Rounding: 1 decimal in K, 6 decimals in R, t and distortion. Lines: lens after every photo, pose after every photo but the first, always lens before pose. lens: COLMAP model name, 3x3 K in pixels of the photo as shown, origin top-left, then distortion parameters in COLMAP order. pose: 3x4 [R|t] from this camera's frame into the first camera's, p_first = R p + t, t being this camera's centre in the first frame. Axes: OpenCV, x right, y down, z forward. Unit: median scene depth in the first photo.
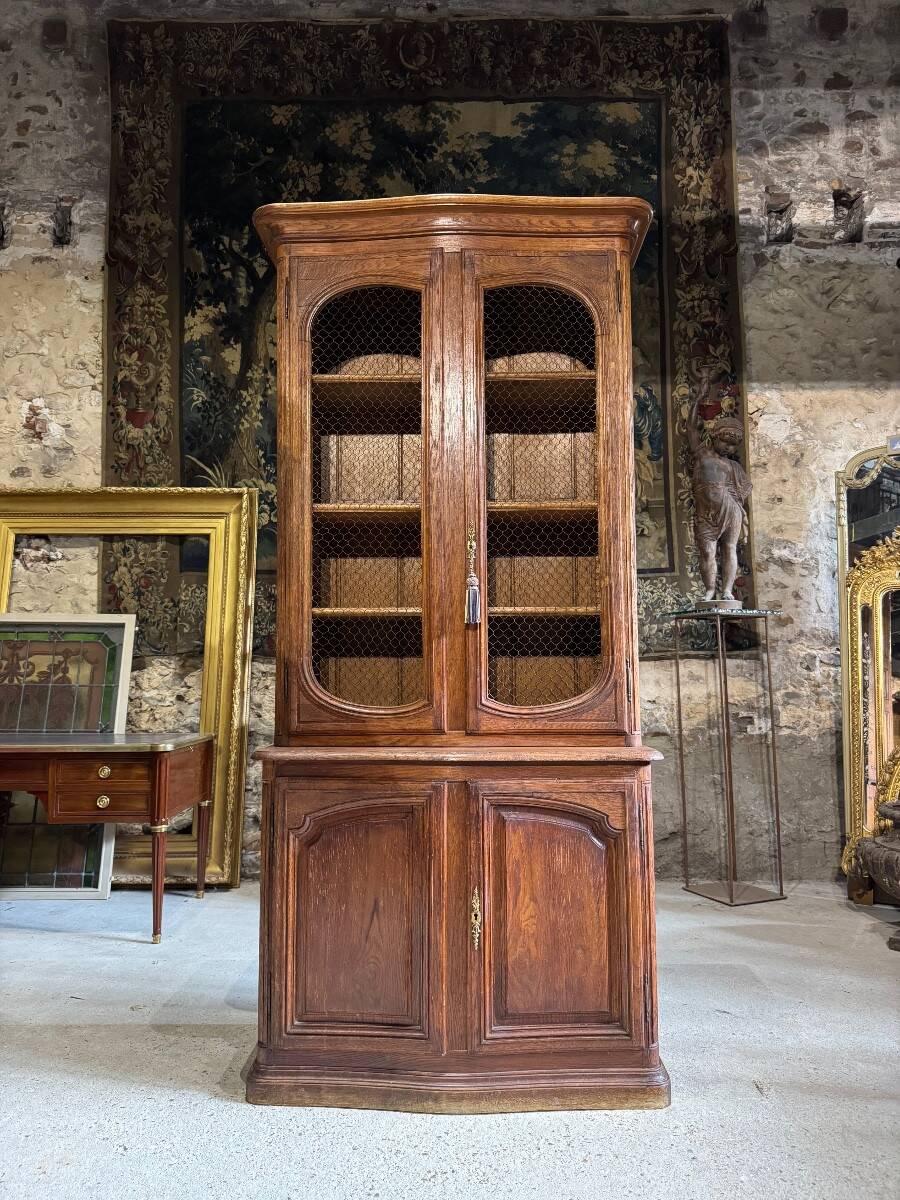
lens RADIAL K [[853.8, 0, 446.1], [0, 853.8, 604.7], [0, 0, 1]] dist [0.013733, -0.022391]
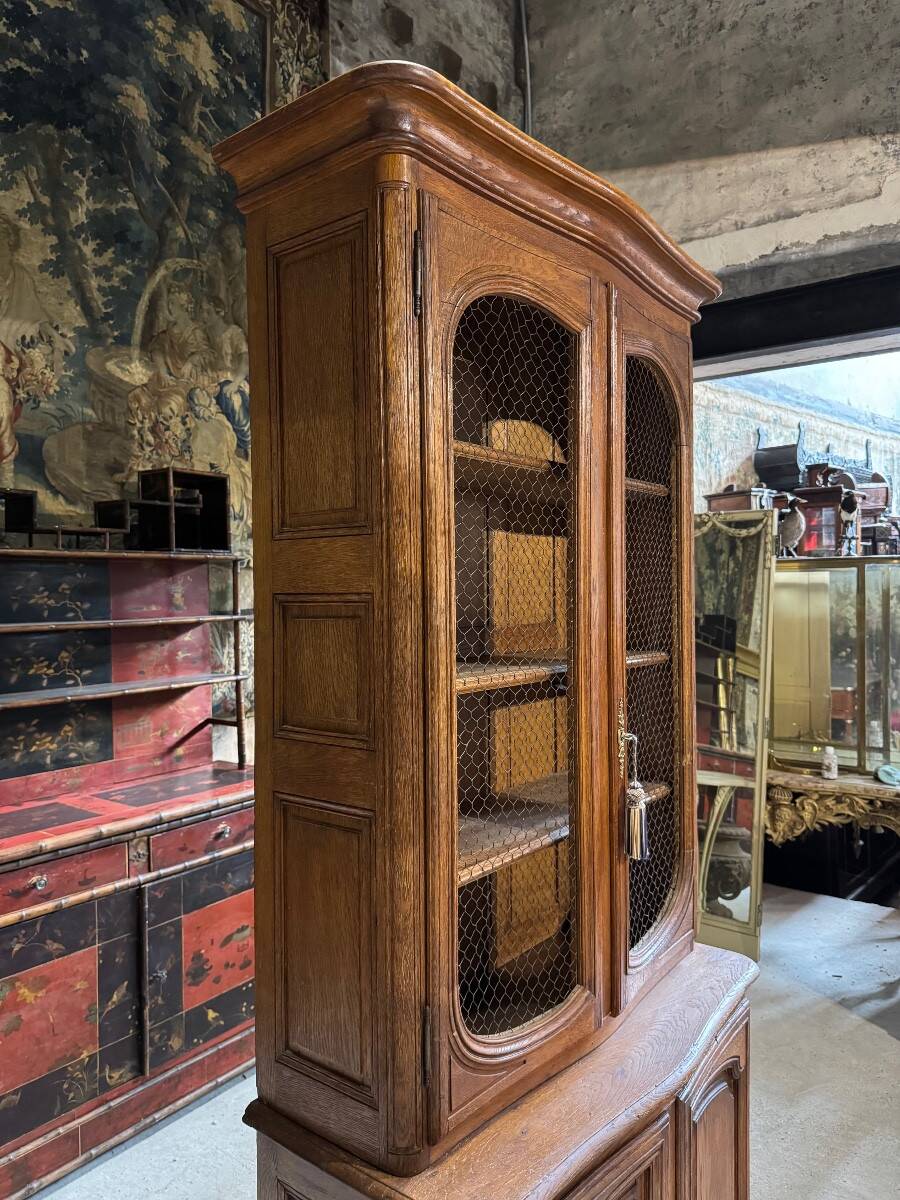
lens RADIAL K [[853.8, 0, 446.0], [0, 853.8, 602.5], [0, 0, 1]] dist [0.013733, -0.022391]
pose [[0.604656, -0.009345, 0.796432, -0.467240], [-0.057700, 0.996790, 0.055502, -0.162604], [-0.794394, -0.079514, 0.602176, 0.554349]]
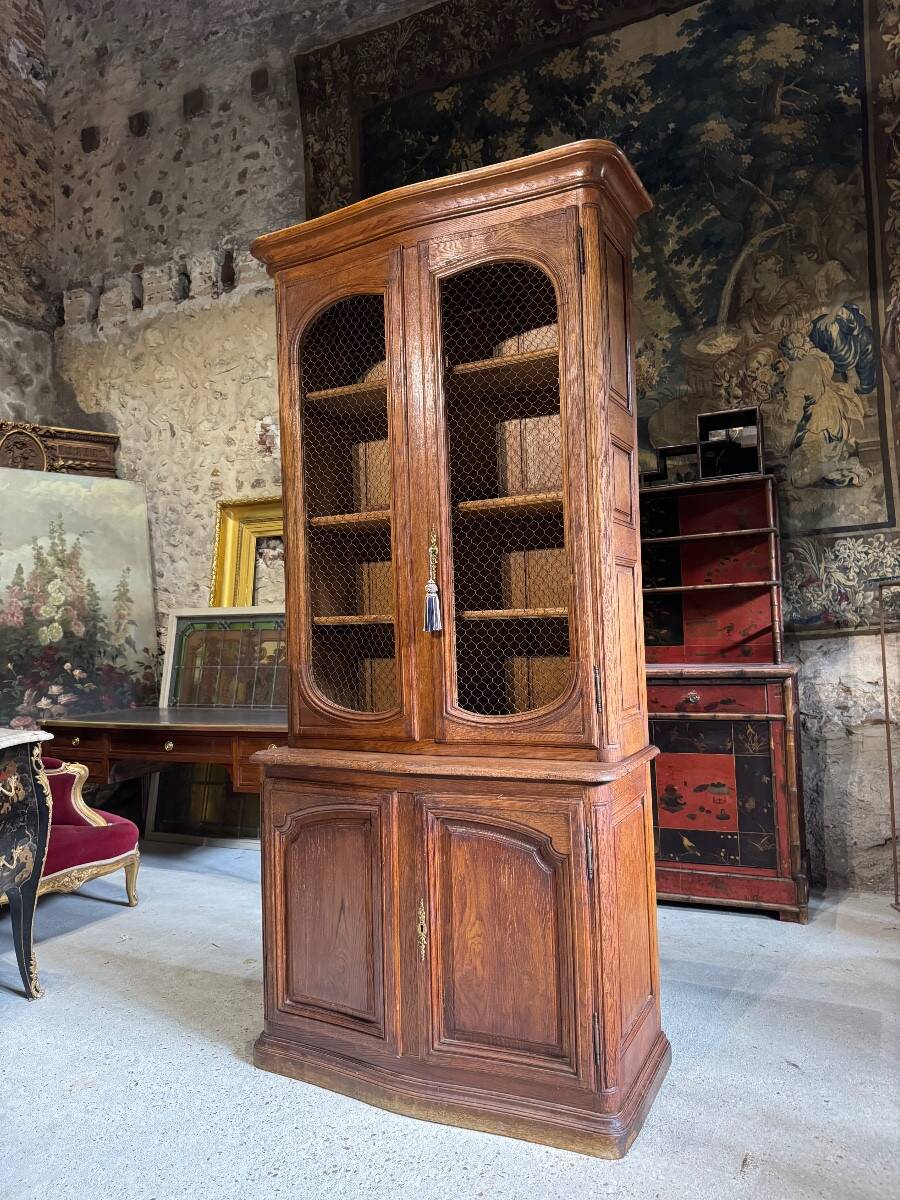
lens RADIAL K [[853.8, 0, 449.1], [0, 853.8, 603.1], [0, 0, 1]] dist [0.013733, -0.022391]
pose [[0.901487, -0.036760, -0.431242, 0.363893], [0.059969, 0.997385, 0.040341, -0.037532], [0.428631, -0.062228, 0.901334, 0.097572]]
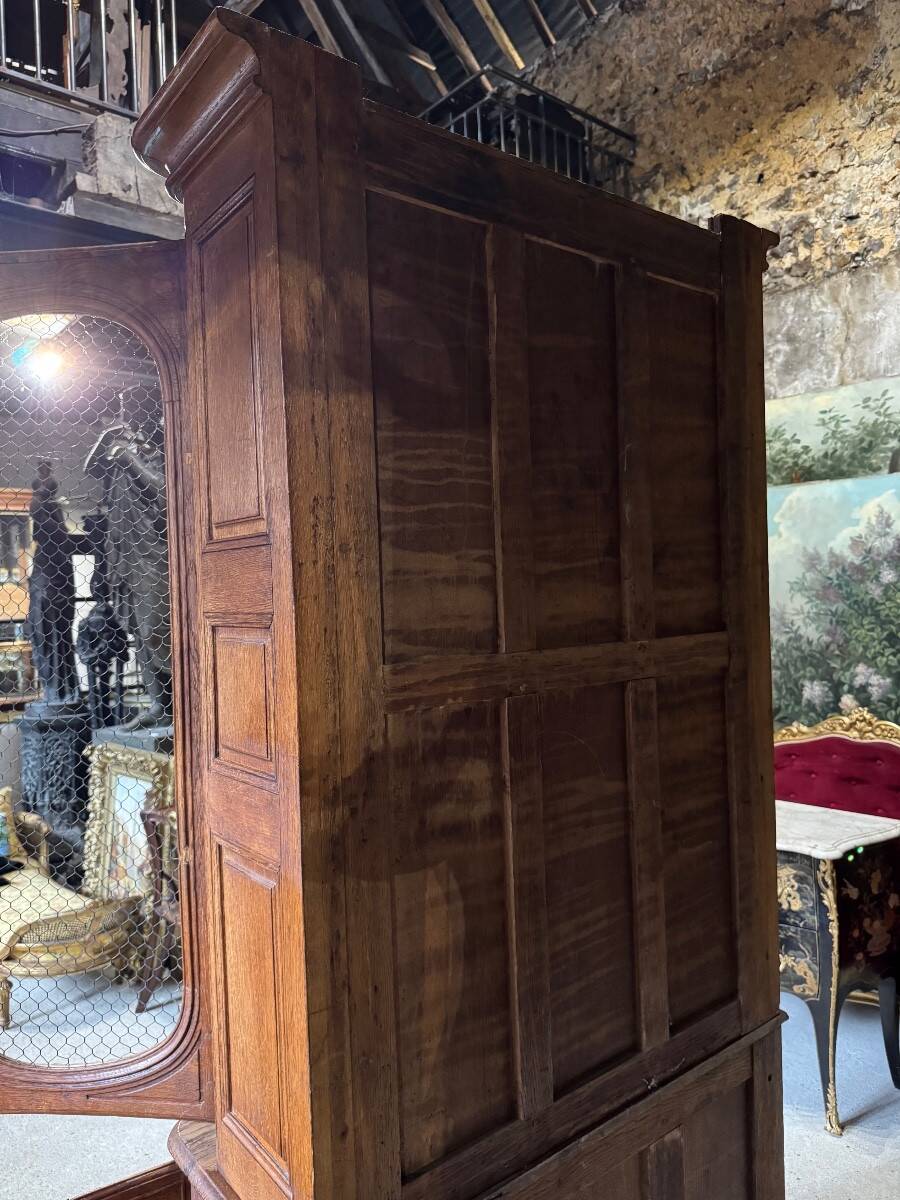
lens RADIAL K [[853.8, 0, 456.4], [0, 853.8, 603.5], [0, 0, 1]] dist [0.013733, -0.022391]
pose [[-0.772449, 0.044329, -0.633528, 0.347359], [0.083656, 0.995971, -0.032311, -0.129338], [0.629543, -0.077957, -0.773045, 1.216230]]
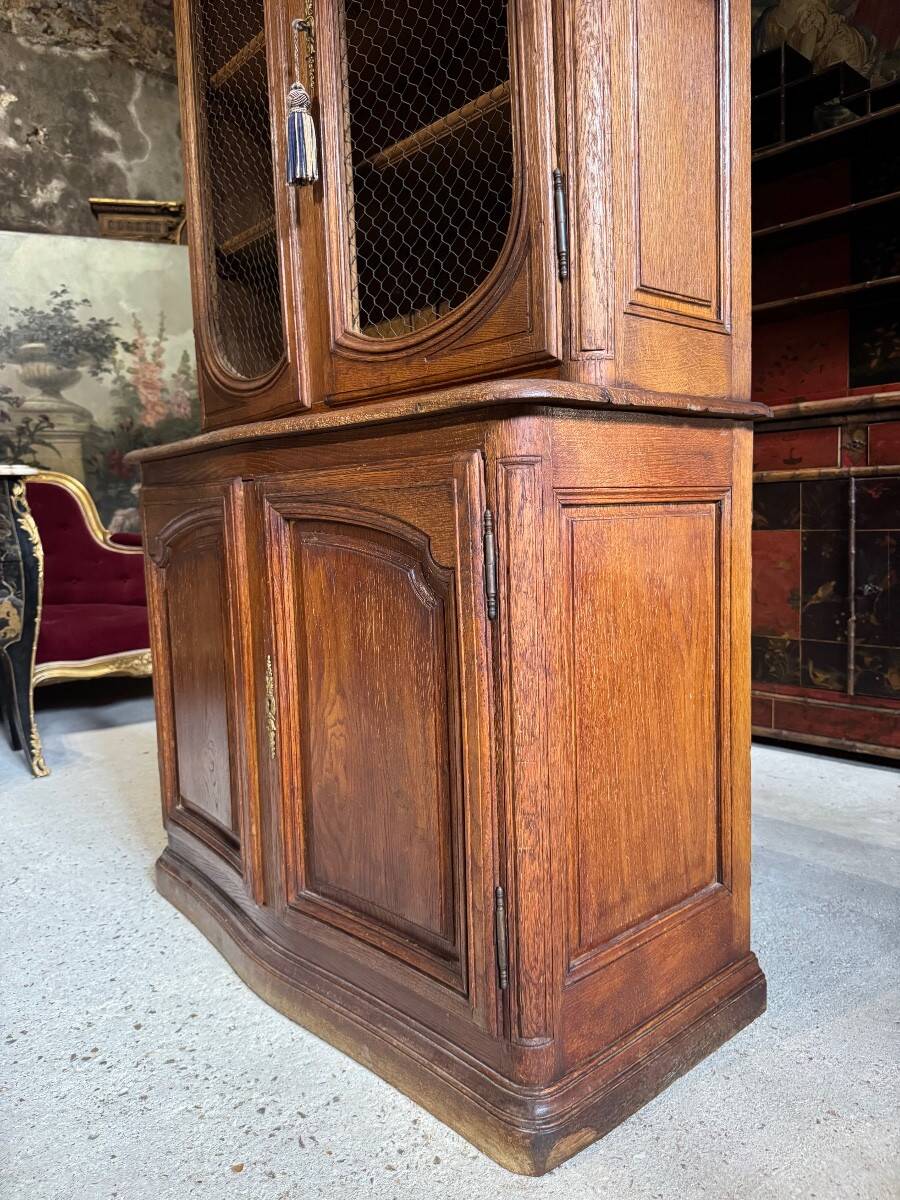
lens RADIAL K [[853.8, 0, 445.0], [0, 853.8, 604.9], [0, 0, 1]] dist [0.013733, -0.022391]
pose [[0.663455, 0.059111, -0.745878, 0.387799], [0.089250, 0.983505, 0.157330, 0.155875], [0.742874, -0.170950, 0.647236, 0.519002]]
